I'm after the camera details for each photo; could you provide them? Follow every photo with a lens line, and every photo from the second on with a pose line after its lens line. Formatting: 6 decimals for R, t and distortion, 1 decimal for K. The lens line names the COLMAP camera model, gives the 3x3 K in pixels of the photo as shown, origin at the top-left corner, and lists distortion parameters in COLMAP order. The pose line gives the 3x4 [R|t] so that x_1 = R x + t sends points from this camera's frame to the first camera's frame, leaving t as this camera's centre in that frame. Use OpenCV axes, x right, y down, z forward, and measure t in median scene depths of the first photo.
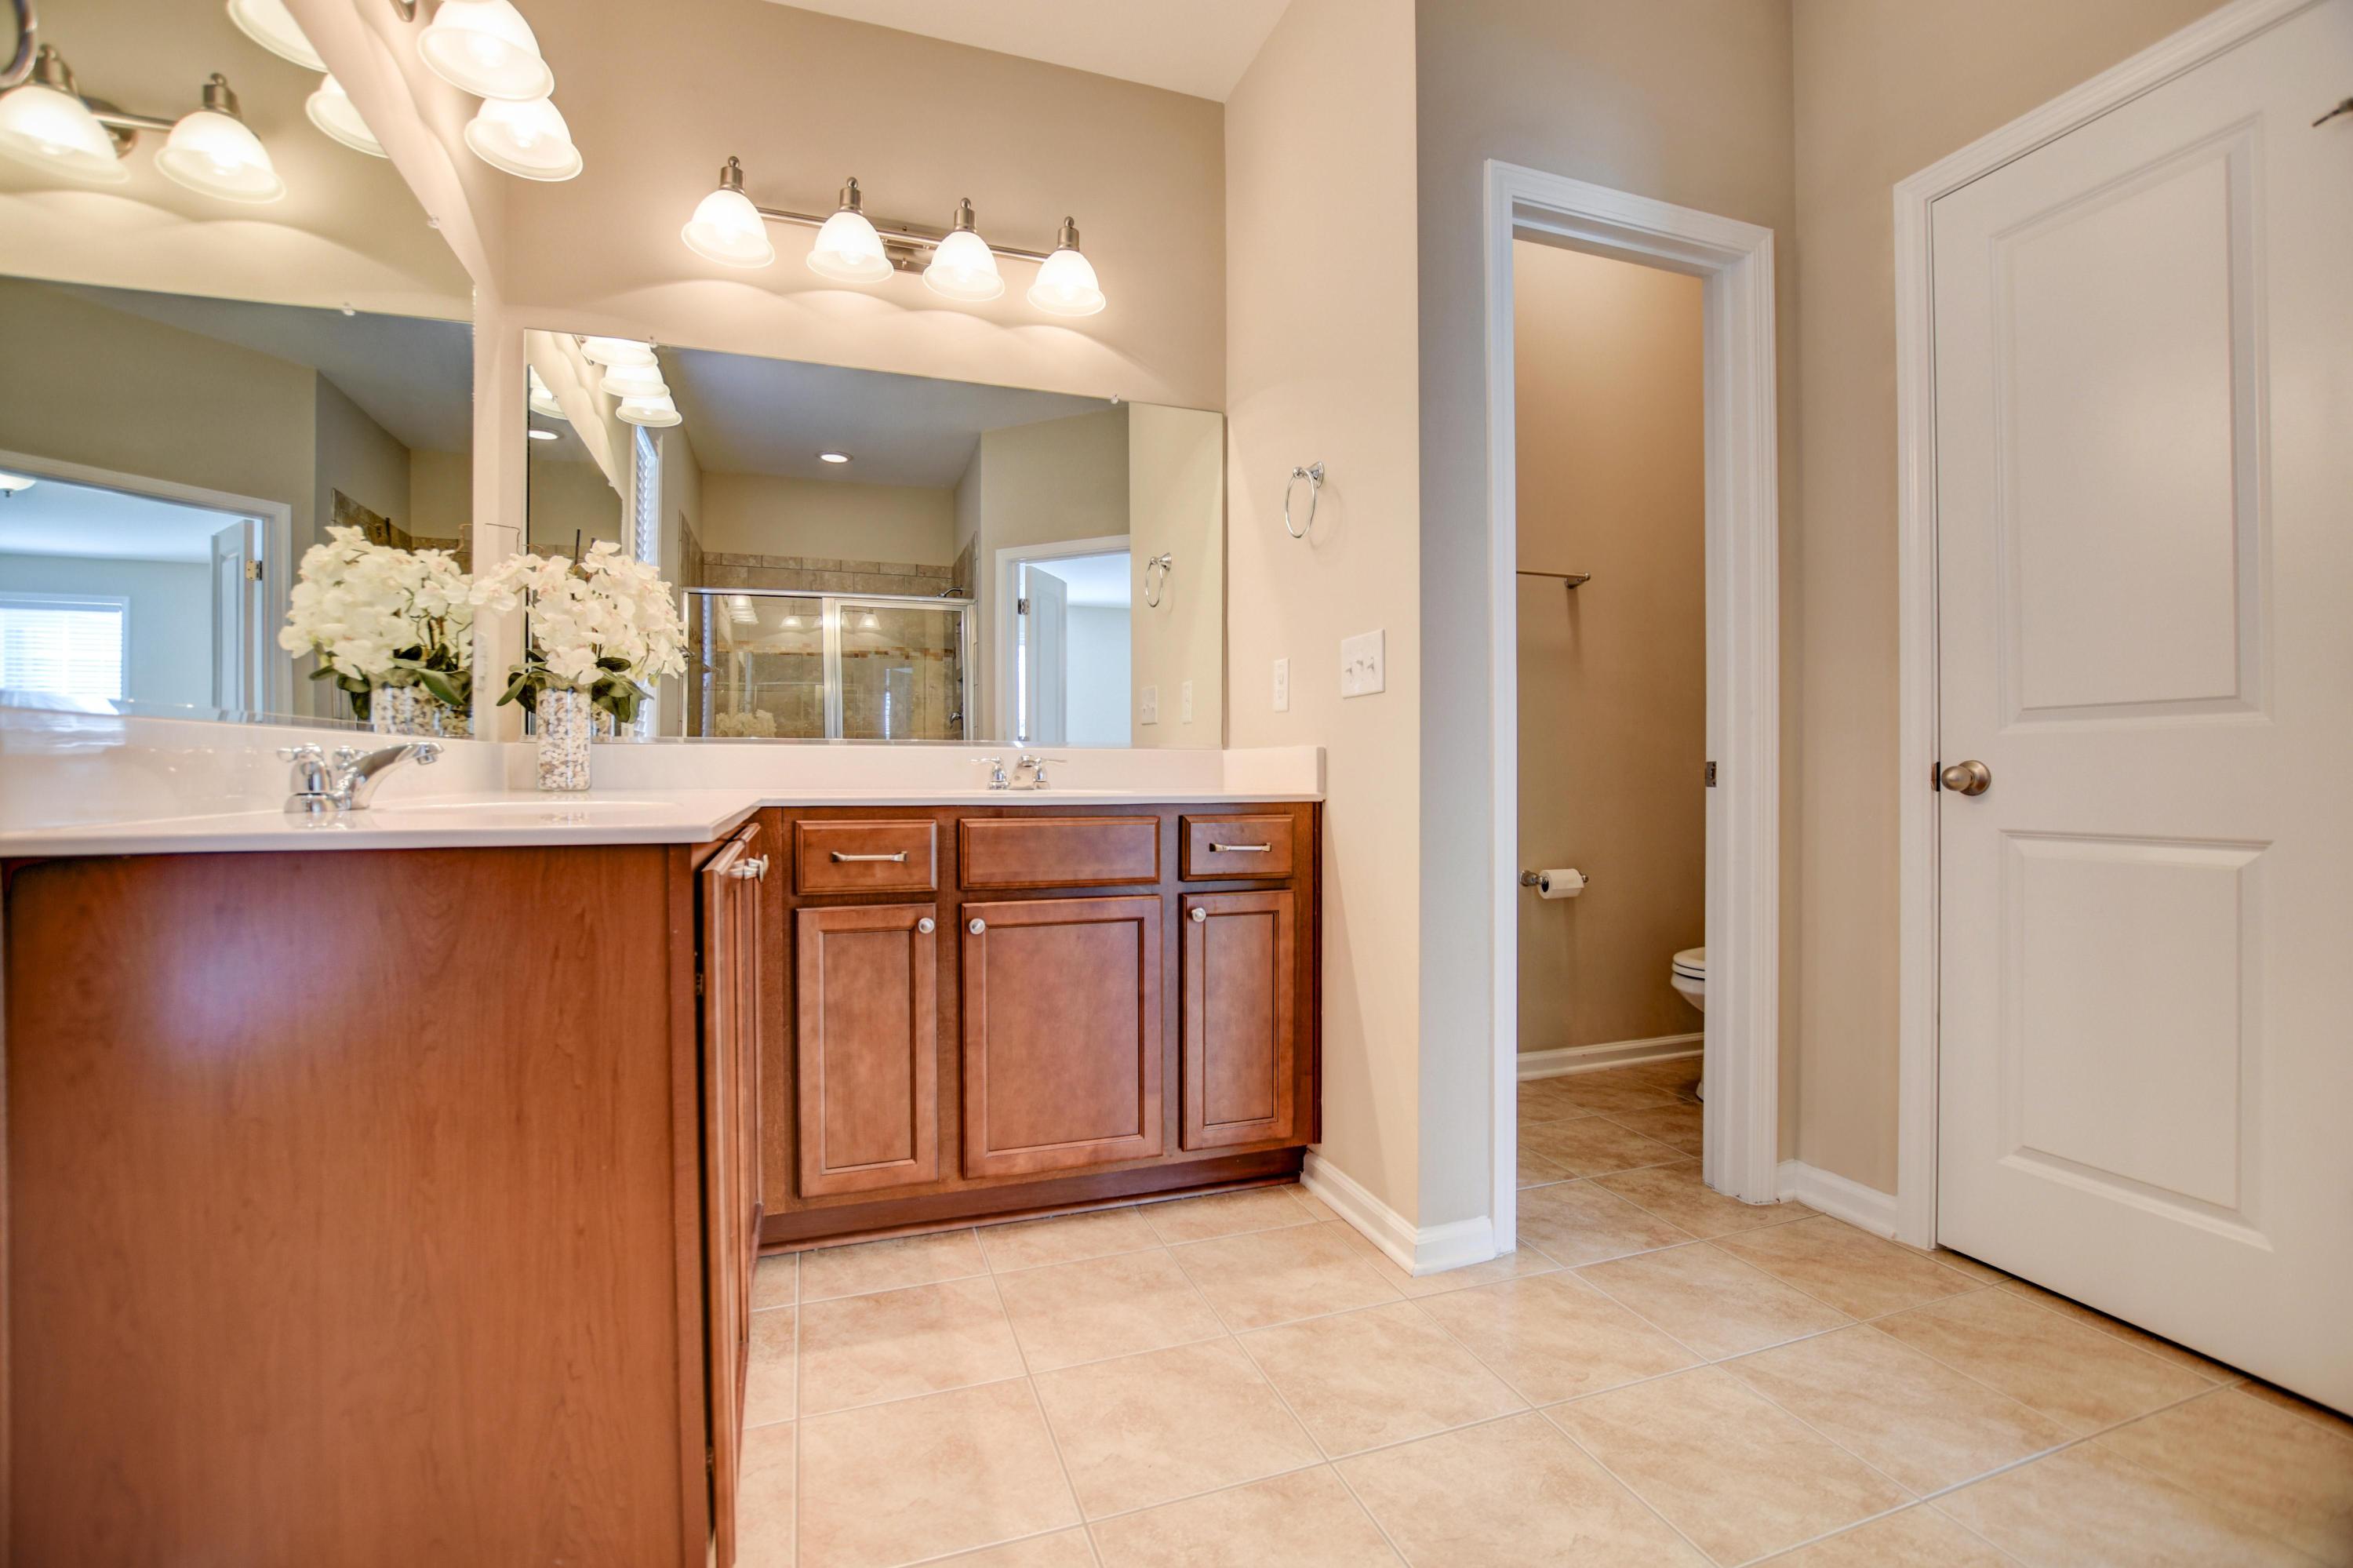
lens RADIAL K [[1053.4, 0, 1172.4], [0, 1053.4, 778.2], [0, 0, 1]] dist [-0.020711, 0.000646]
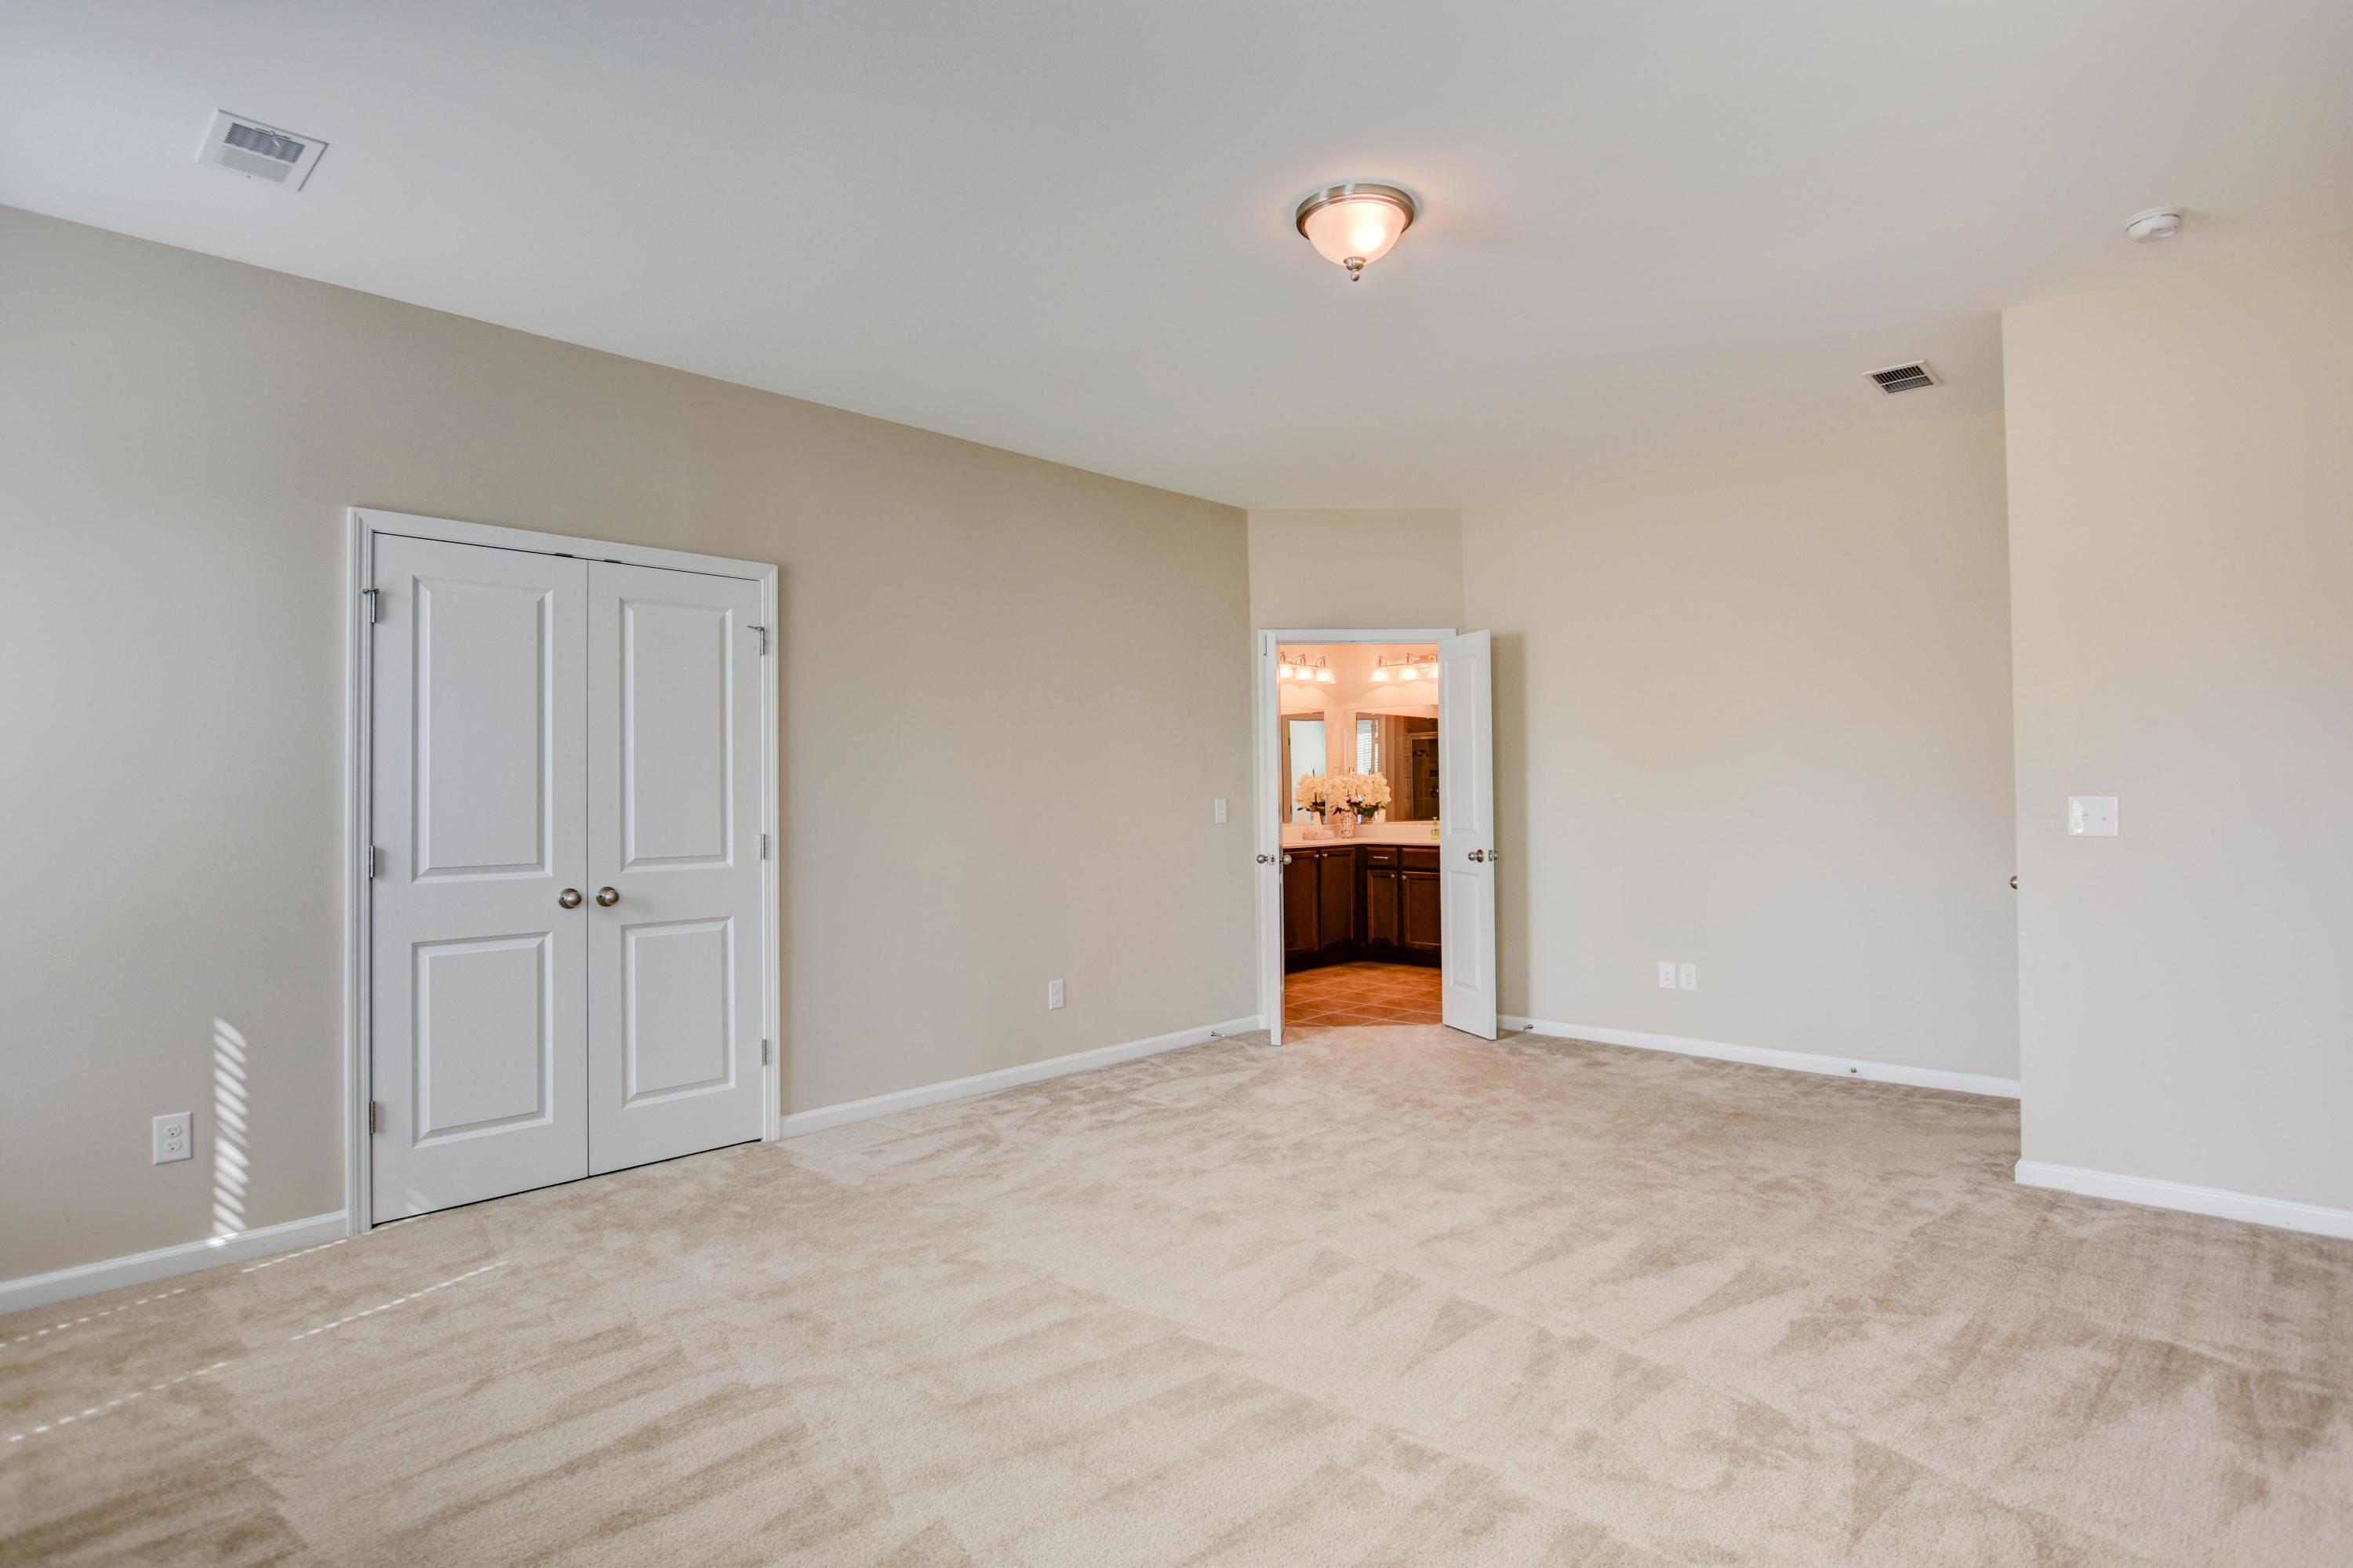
lens RADIAL K [[1245.6, 0, 1181.9], [0, 1245.6, 774.7], [0, 0, 1]] dist [0.001220, 0.000282]
pose [[0.467380, -0.018358, -0.883866, 3.209029], [0.006110, 0.999828, -0.017536, -0.142941], [0.884036, 0.002796, 0.467411, -1.675868]]
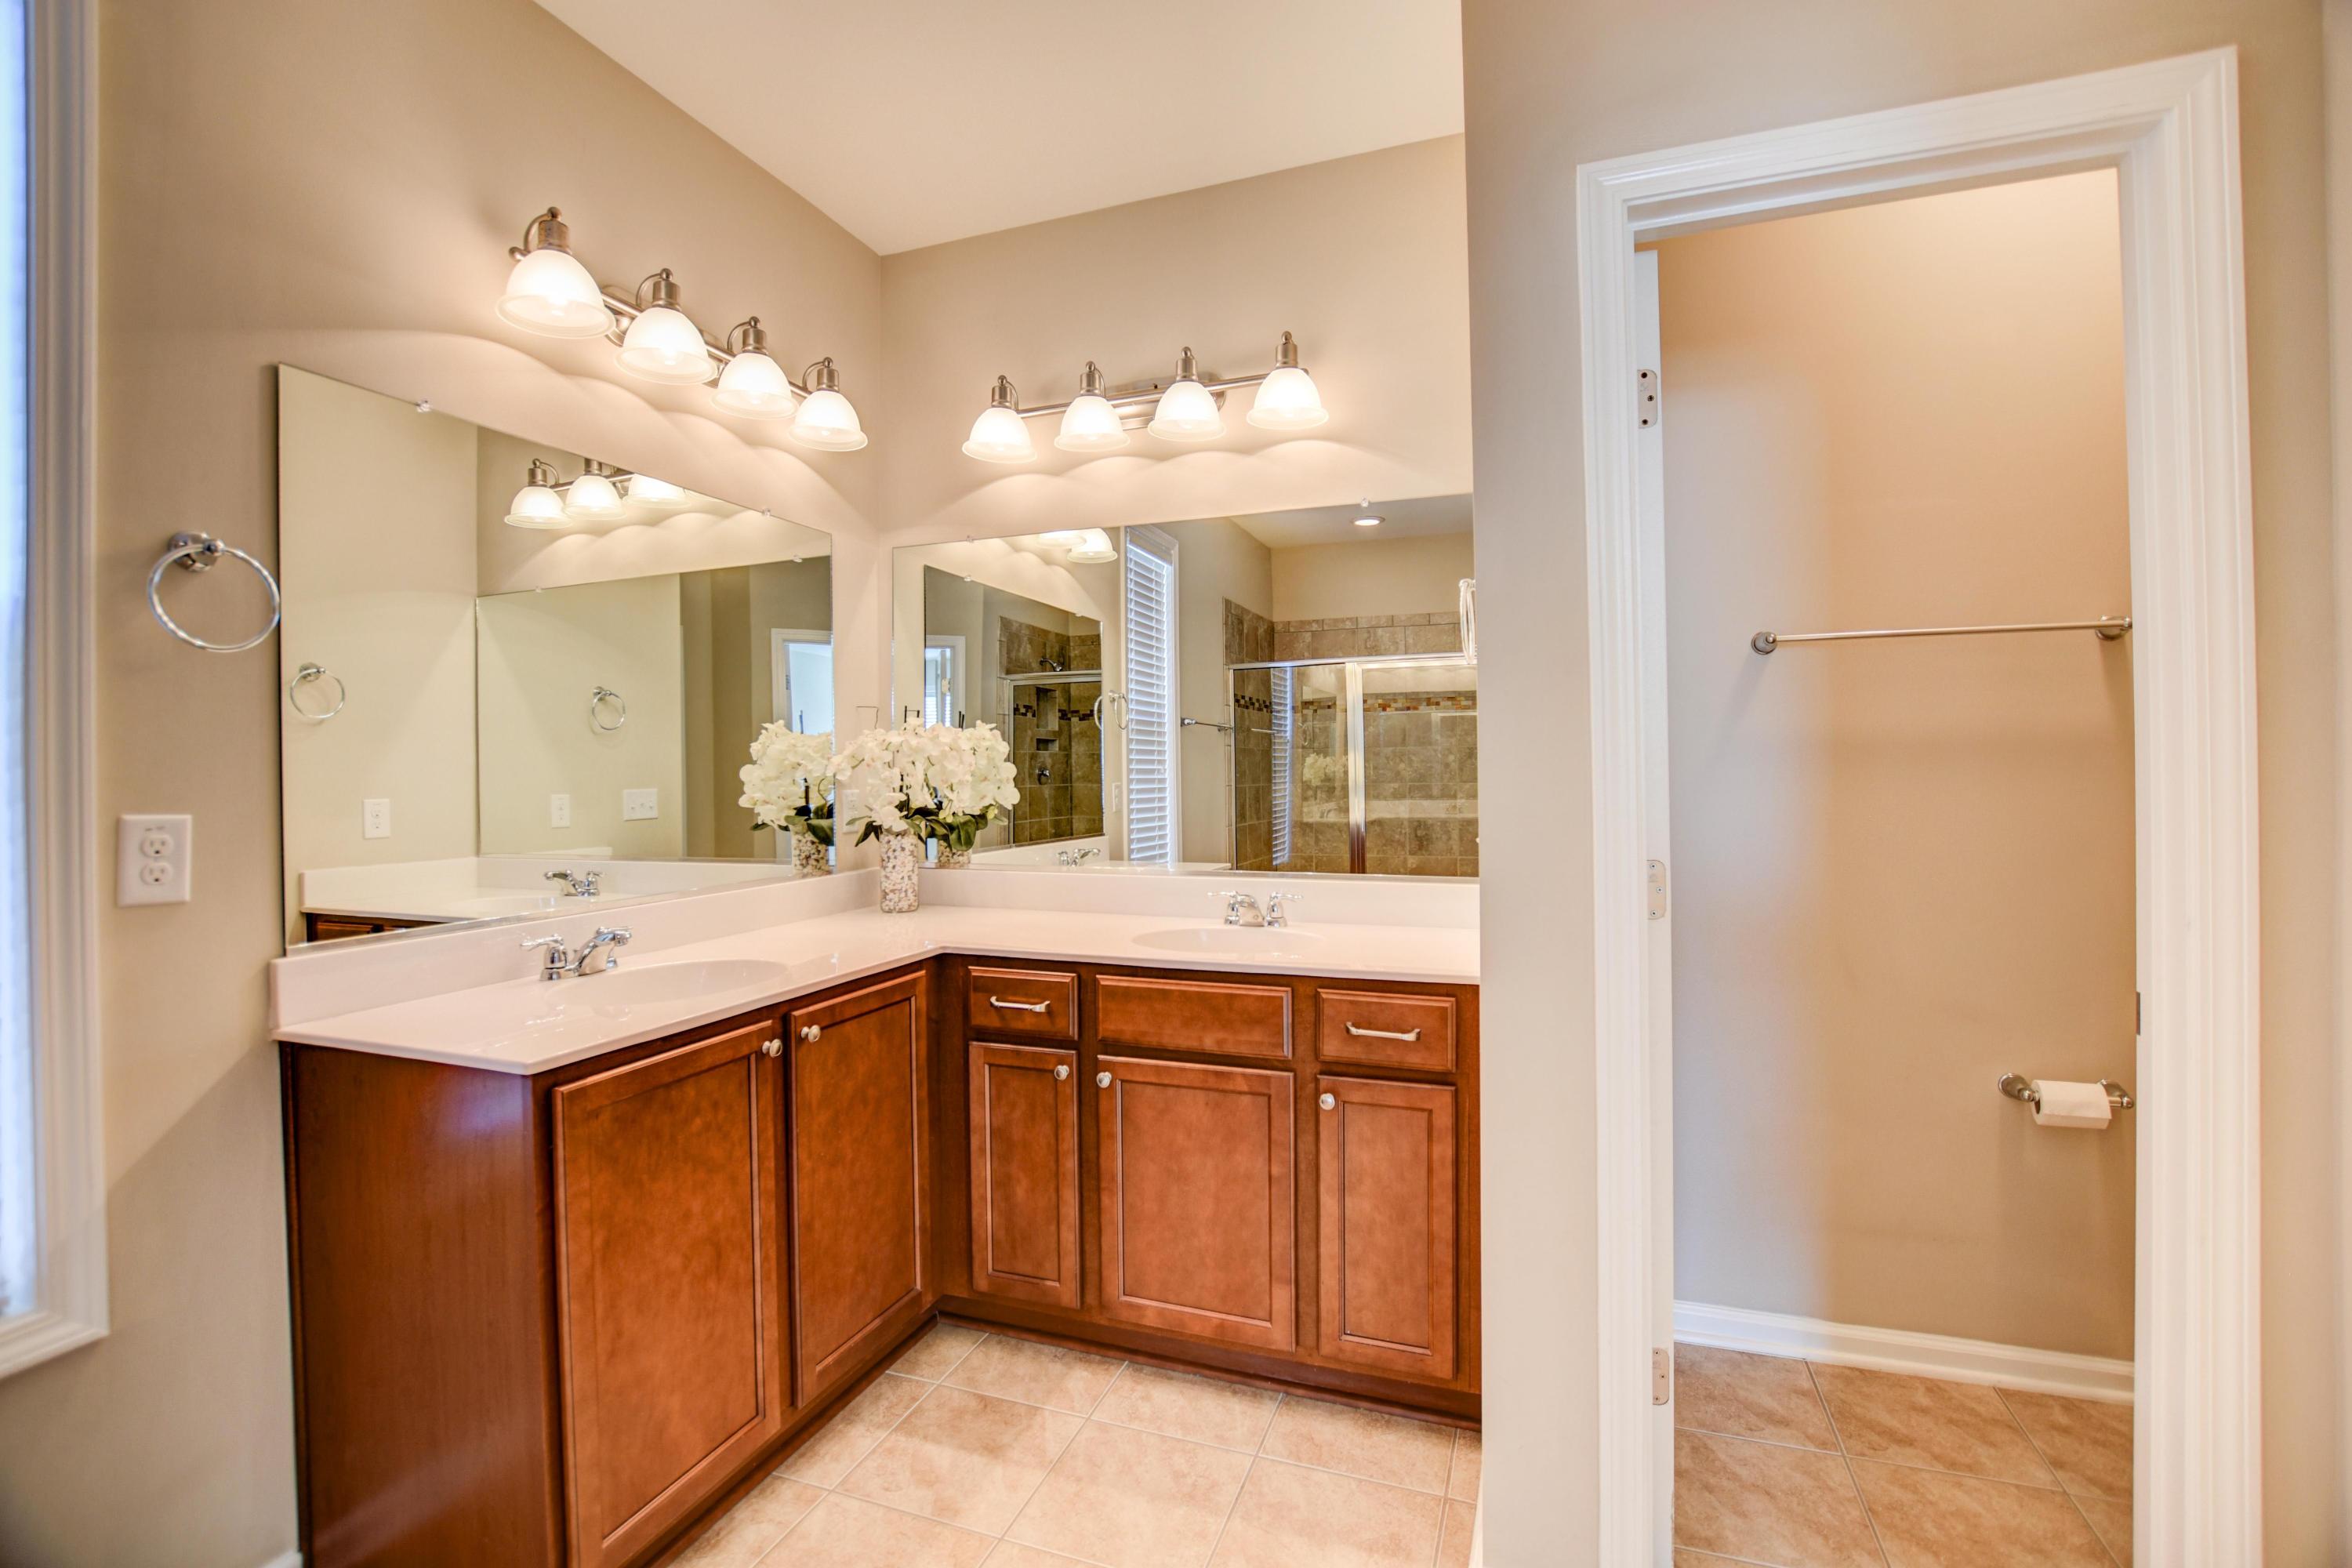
lens RADIAL K [[1053.0, 0, 1171.9], [0, 1053.0, 778.2], [0, 0, 1]] dist [-0.020711, 0.000646]
pose [[0.768301, -0.003589, -0.640078, 0.518376], [0.005559, 0.999984, 0.001065, -0.154717], [0.640064, -0.004377, 0.768309, 0.231484]]
